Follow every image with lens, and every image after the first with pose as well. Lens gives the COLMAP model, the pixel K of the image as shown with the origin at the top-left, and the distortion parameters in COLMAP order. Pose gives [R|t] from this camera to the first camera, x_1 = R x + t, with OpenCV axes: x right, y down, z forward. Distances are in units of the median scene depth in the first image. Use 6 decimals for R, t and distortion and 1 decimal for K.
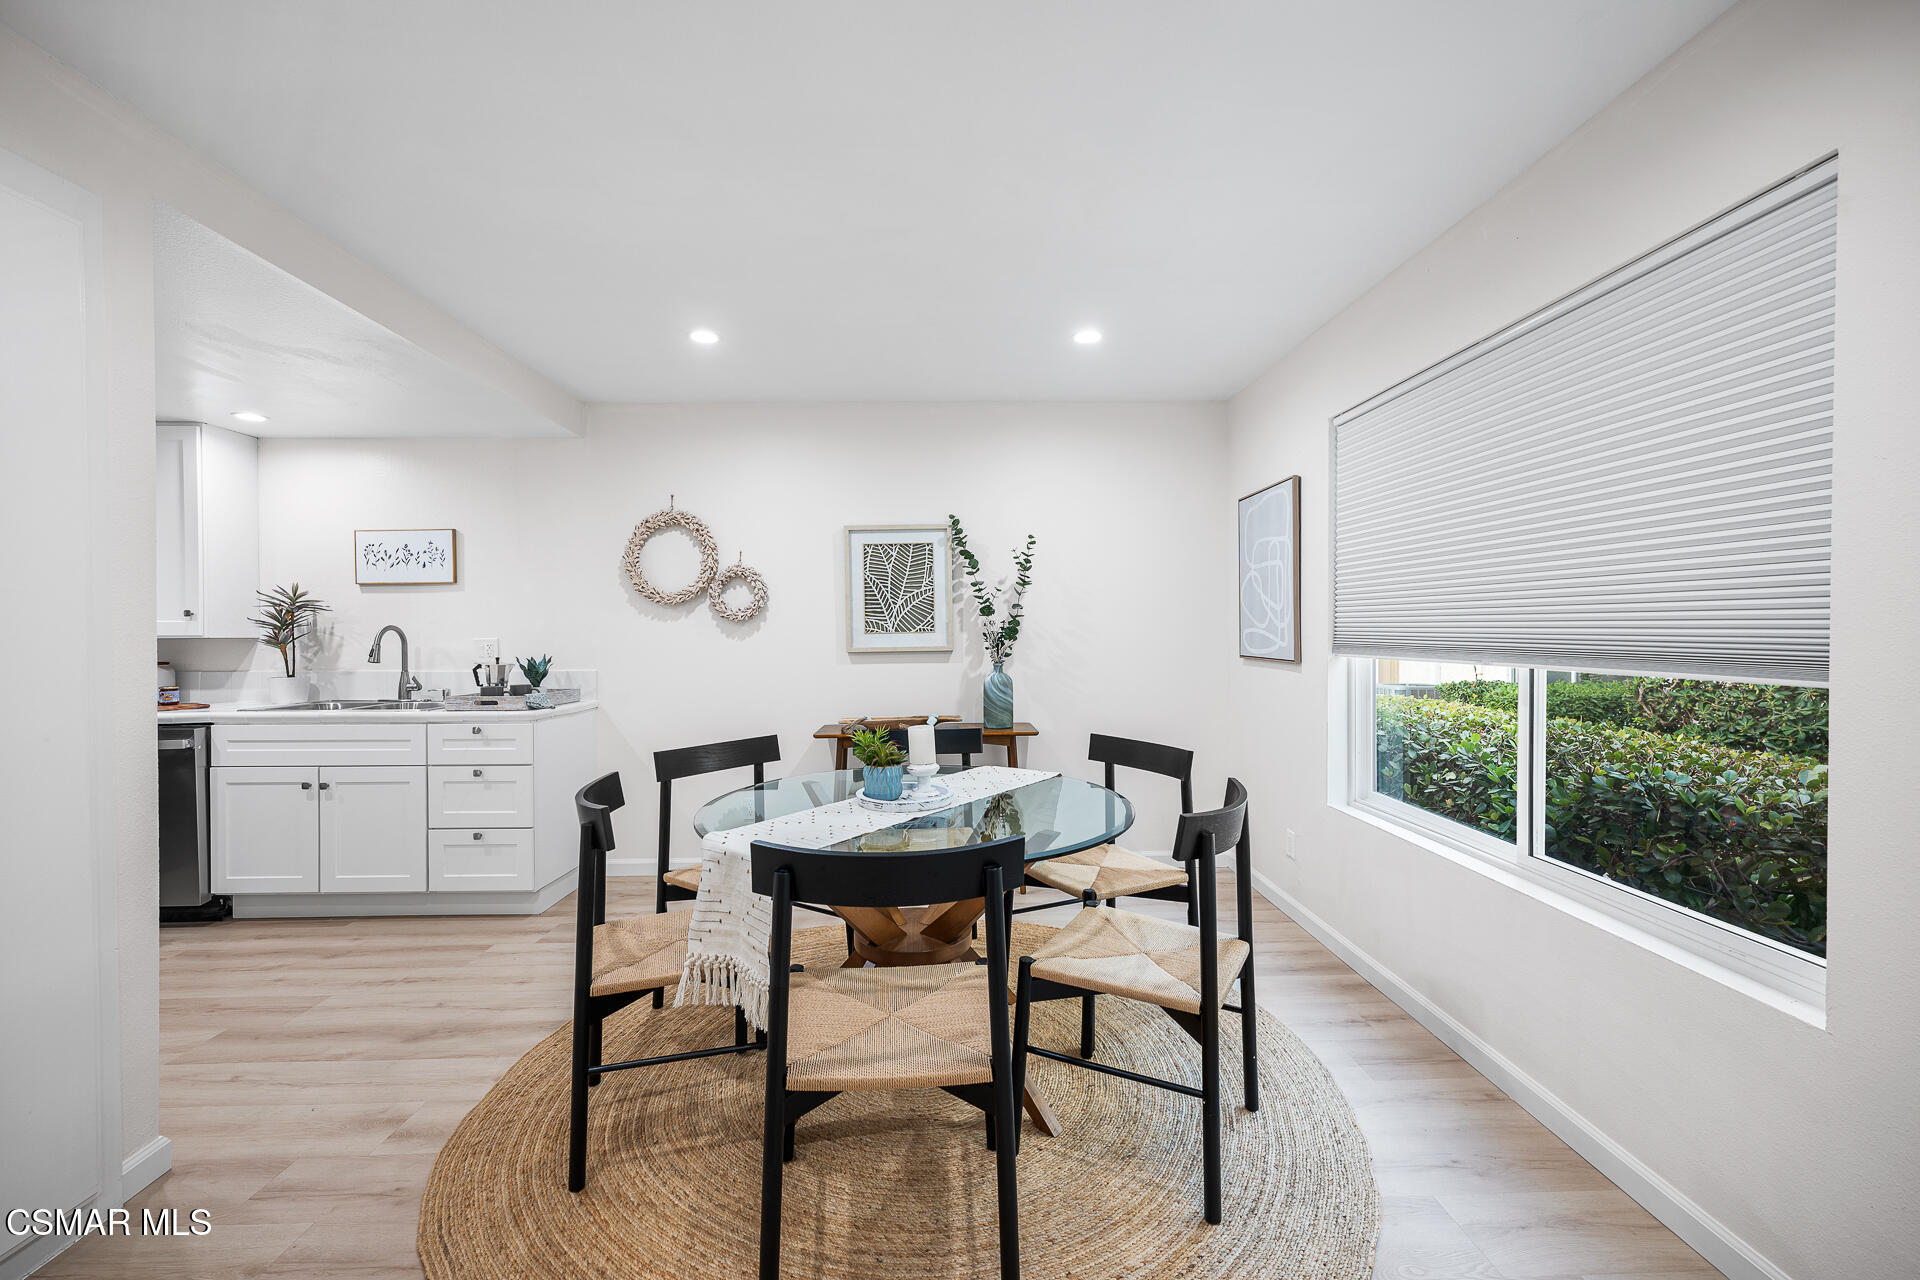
lens RADIAL K [[792.1, 0, 959.2], [0, 792.1, 640.1], [0, 0, 1]] dist [0.001164, -0.000347]
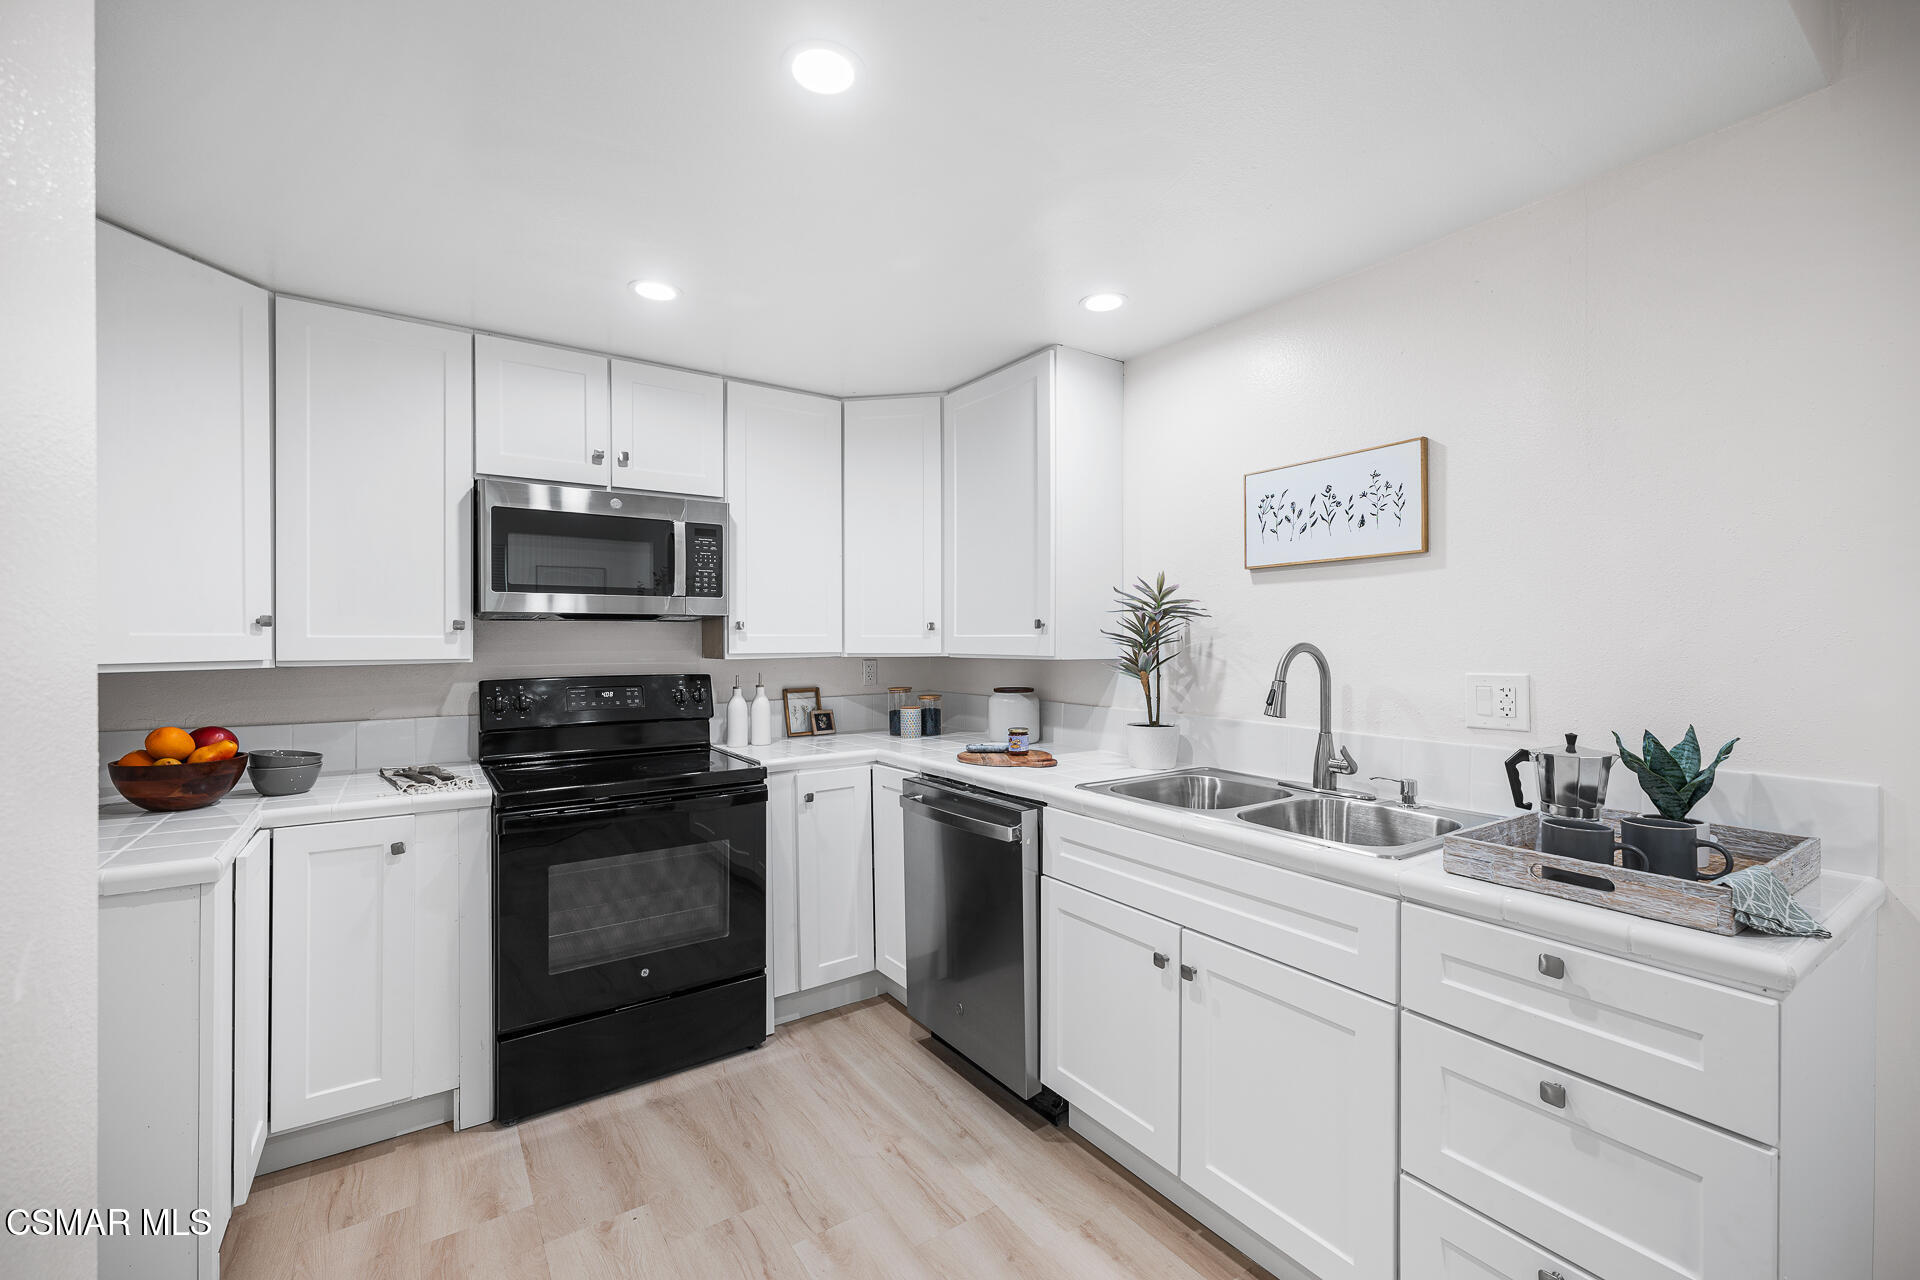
lens RADIAL K [[792.1, 0, 954.4], [0, 792.1, 642.1], [0, 0, 1]] dist [0.001164, -0.000347]
pose [[0.544317, 0.007441, -0.838846, -0.410287], [-0.009949, 0.999948, 0.002414, -0.018083], [0.838820, 0.007032, 0.544363, 0.532316]]
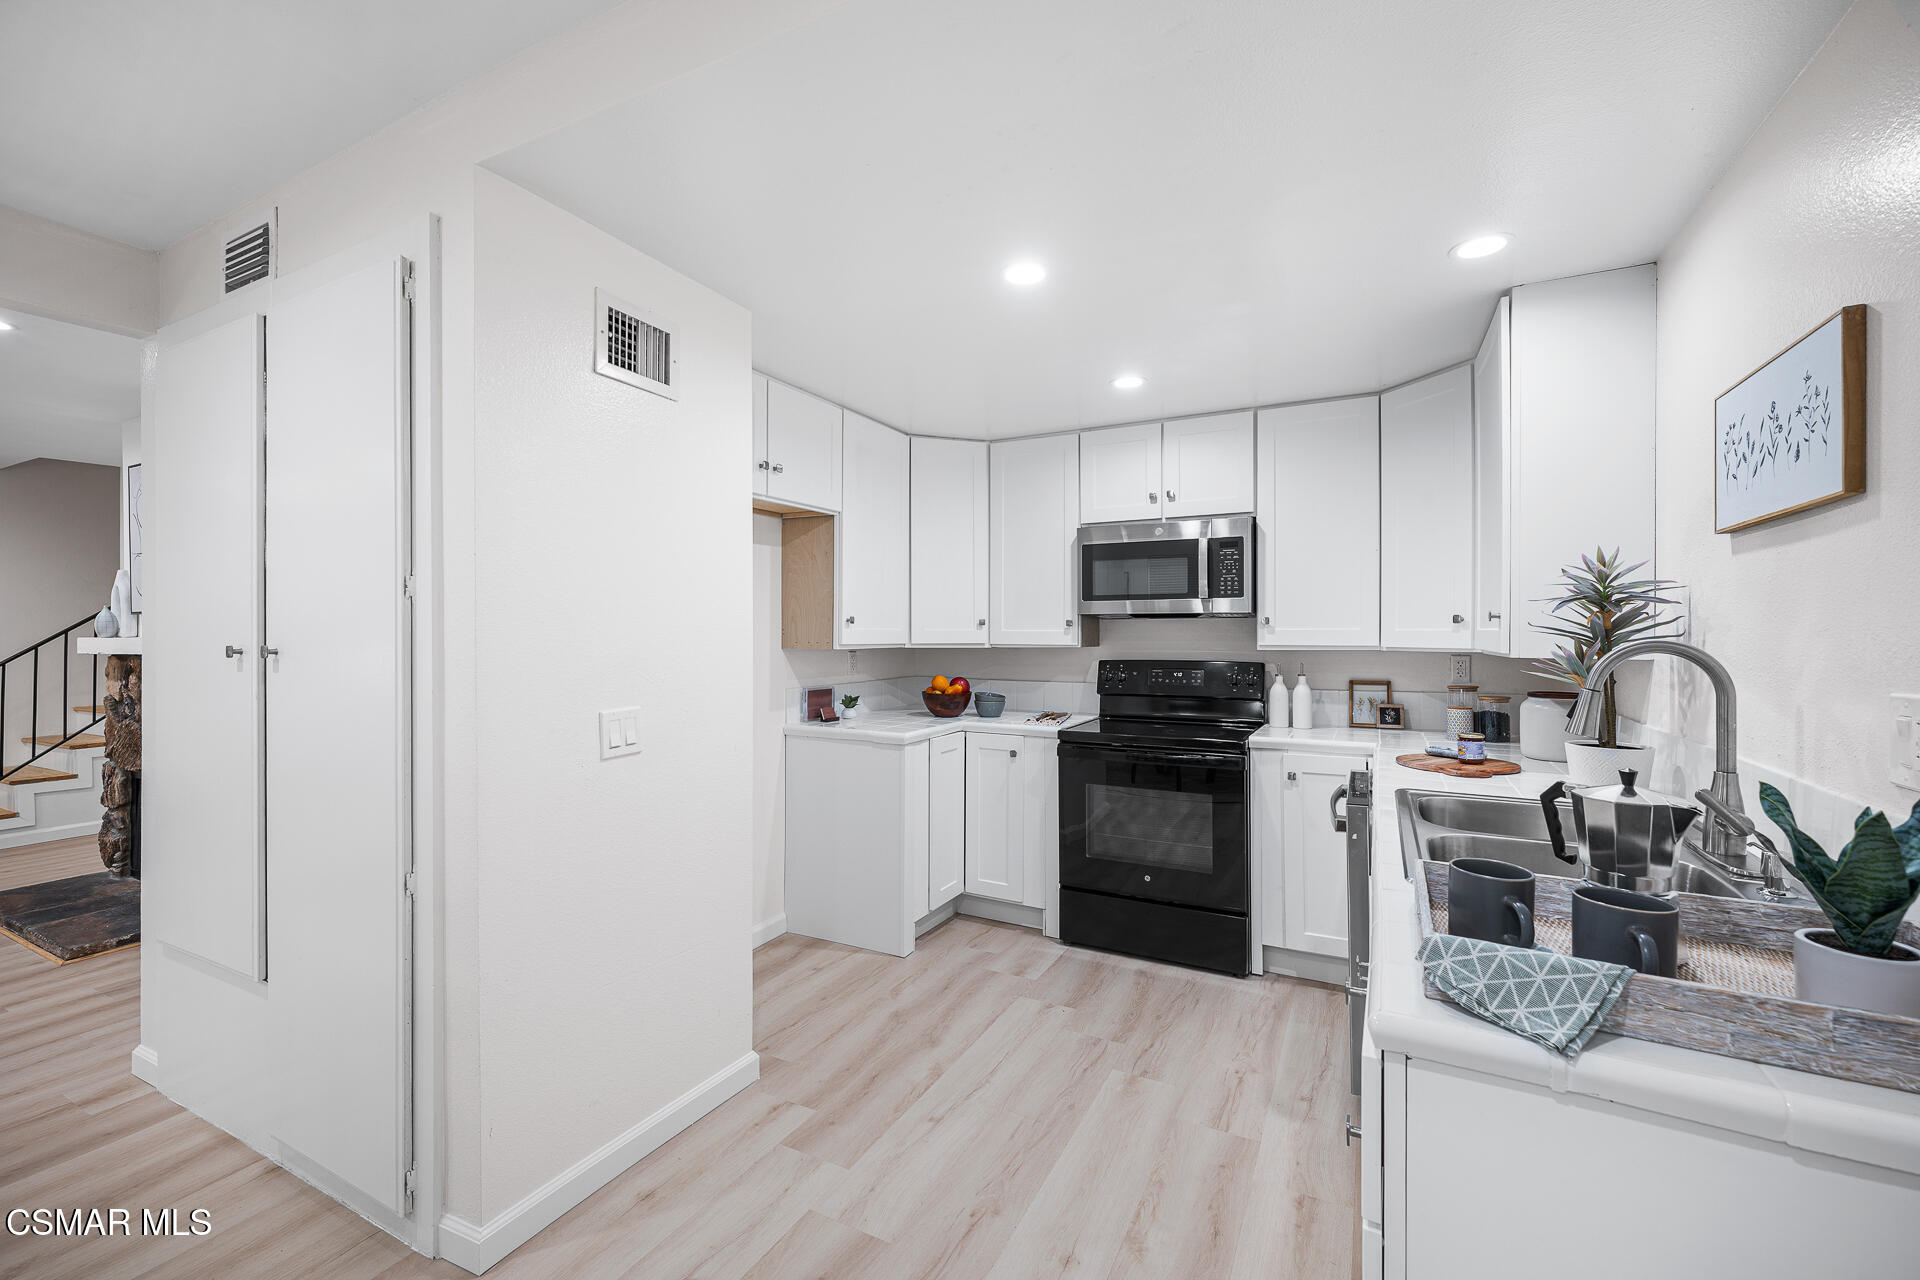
lens RADIAL K [[792.1, 0, 953.5], [0, 792.1, 632.5], [0, 0, 1]] dist [0.001164, -0.000347]
pose [[-0.494604, 0.005625, -0.869100, -0.233948], [-0.006683, 0.999925, 0.010275, -0.023462], [0.869093, 0.010890, -0.494530, 0.893758]]
